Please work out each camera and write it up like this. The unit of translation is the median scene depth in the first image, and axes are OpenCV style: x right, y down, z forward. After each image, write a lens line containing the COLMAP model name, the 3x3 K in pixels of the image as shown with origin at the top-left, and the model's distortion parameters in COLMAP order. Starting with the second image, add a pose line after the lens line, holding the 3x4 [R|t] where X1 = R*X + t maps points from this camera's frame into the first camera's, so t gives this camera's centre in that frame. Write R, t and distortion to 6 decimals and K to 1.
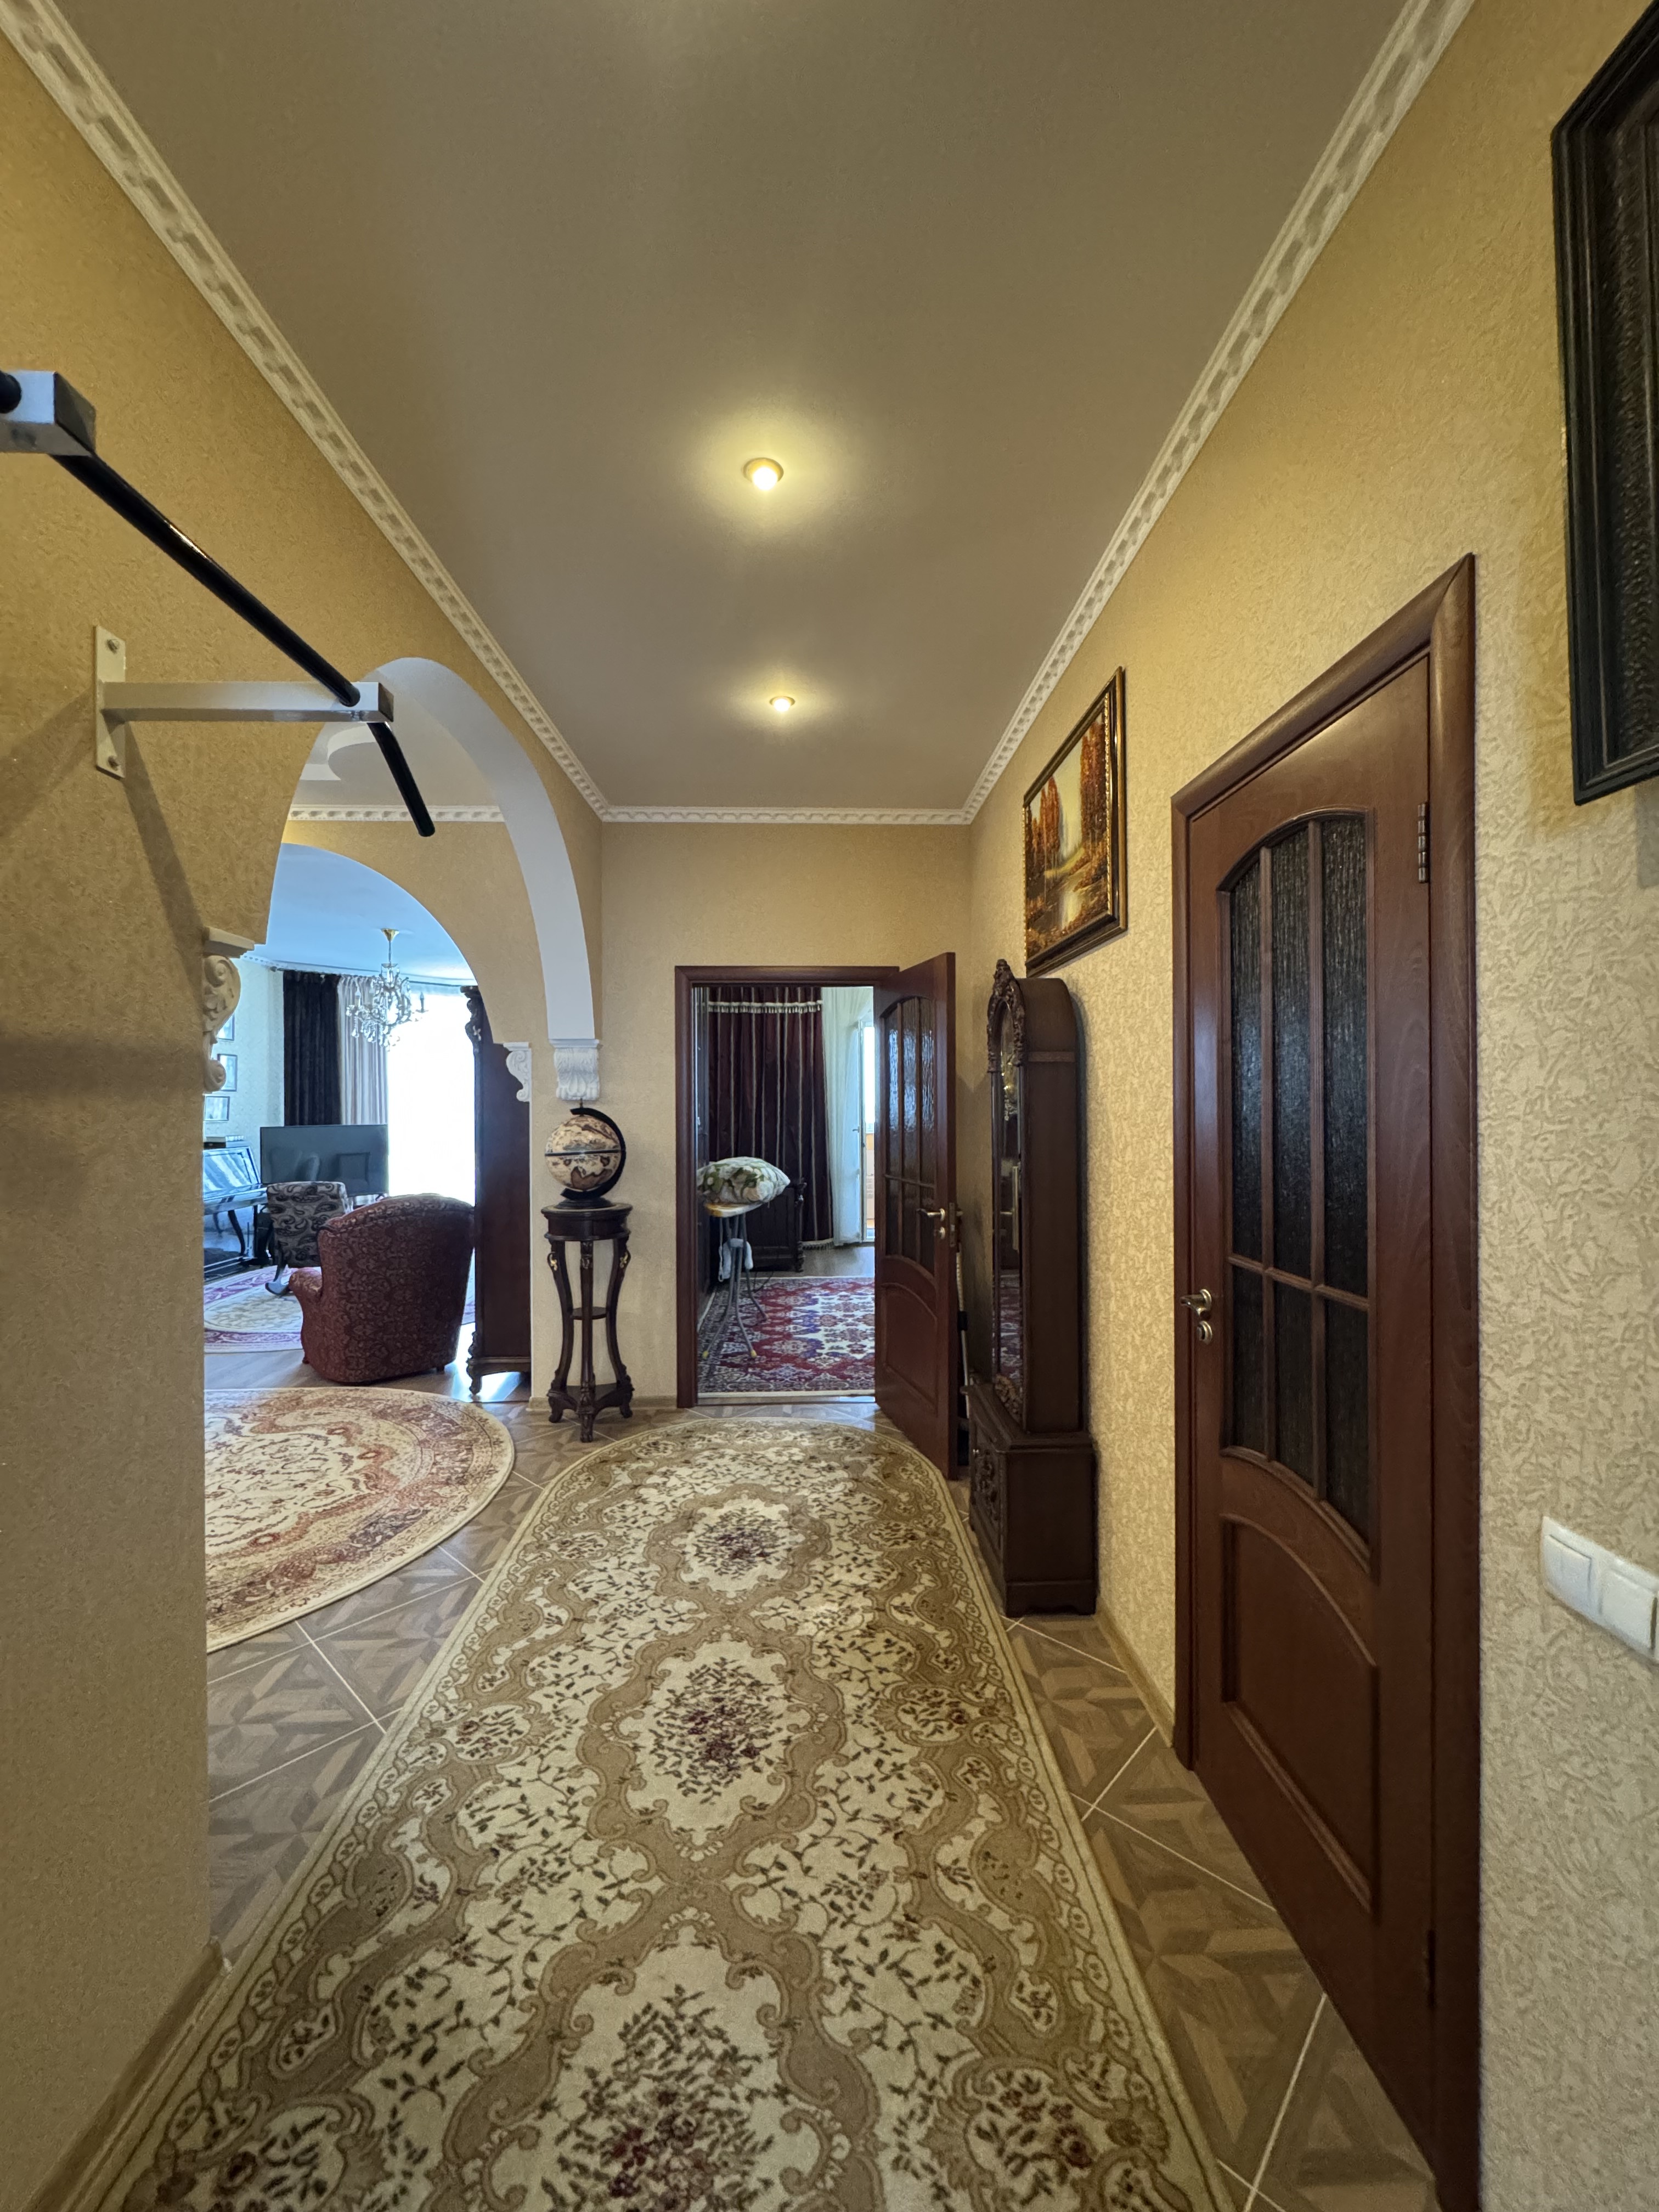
lens RADIAL K [[890.8, 0, 830.3], [0, 890.8, 1103.0], [0, 0, 1]] dist [-0.000847, -0.000087]
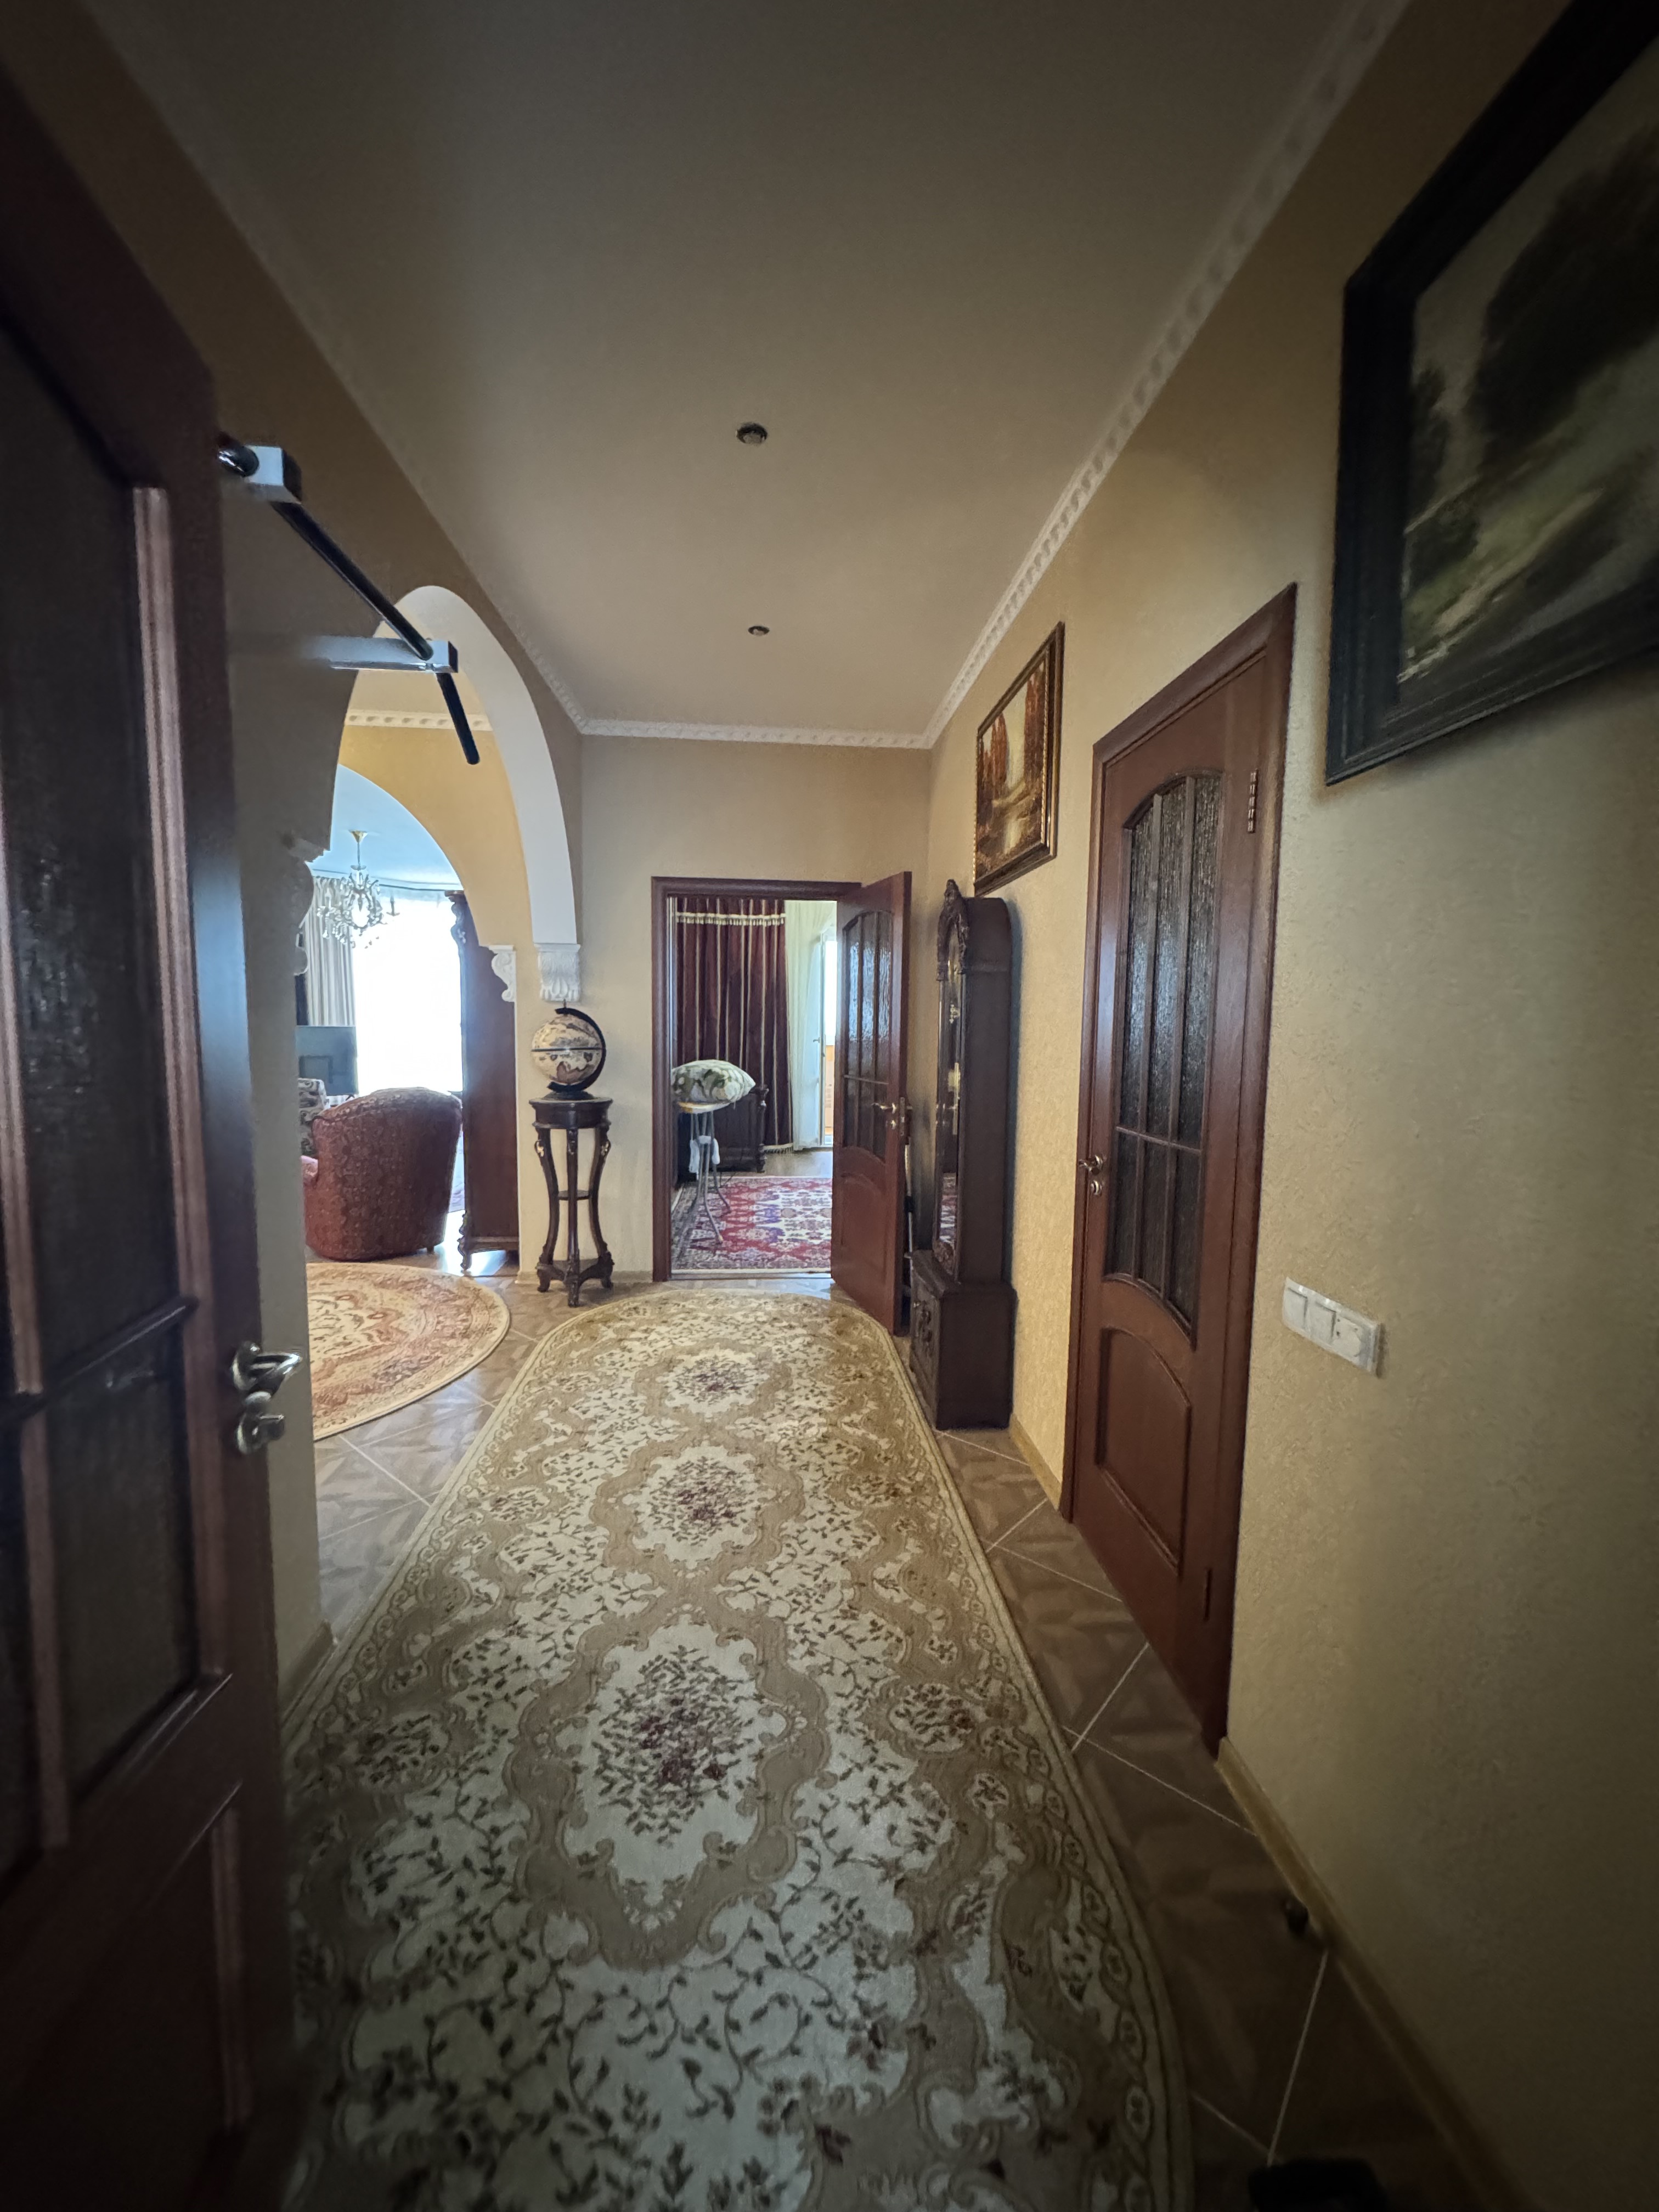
lens RADIAL K [[890.8, 0, 831.8], [0, 890.8, 1104.6], [0, 0, 1]] dist [-0.000847, -0.000087]
pose [[0.998668, 0.015262, 0.049294, -0.011060], [-0.019857, 0.995363, 0.094120, 0.021058], [-0.047629, -0.094973, 0.994340, -0.152933]]
